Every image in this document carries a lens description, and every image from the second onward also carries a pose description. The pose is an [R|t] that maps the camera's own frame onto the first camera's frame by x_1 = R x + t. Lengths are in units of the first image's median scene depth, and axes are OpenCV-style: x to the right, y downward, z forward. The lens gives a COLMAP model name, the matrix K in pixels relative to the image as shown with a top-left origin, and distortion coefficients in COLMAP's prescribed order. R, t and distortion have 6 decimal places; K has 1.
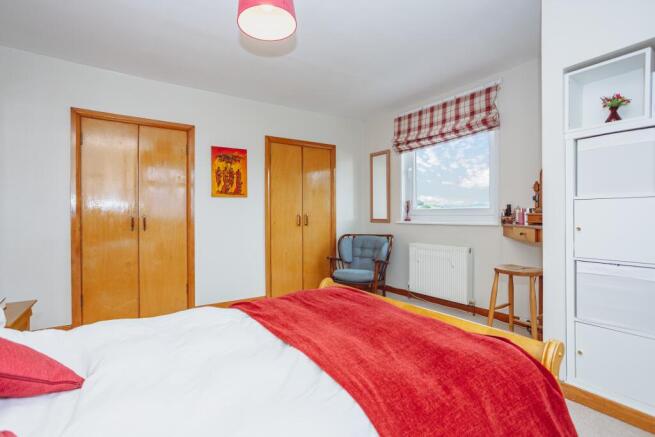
lens RADIAL K [[316.7, 0, 328.2], [0, 316.7, 217.1], [0, 0, 1]] dist [-0.013024, 0.001672]
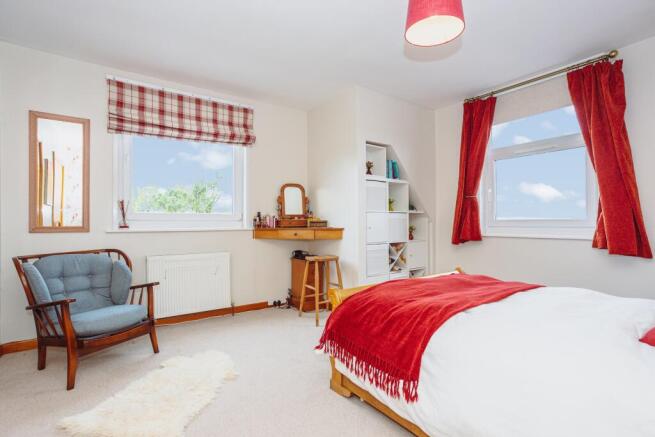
lens RADIAL K [[316.7, 0, 328.1], [0, 316.7, 220.5], [0, 0, 1]] dist [-0.013024, 0.001672]
pose [[0.010793, 0.003871, 0.999934, -0.481420], [0.001709, 0.999991, -0.003890, -0.001894], [-0.999940, 0.001751, 0.010786, 0.538405]]
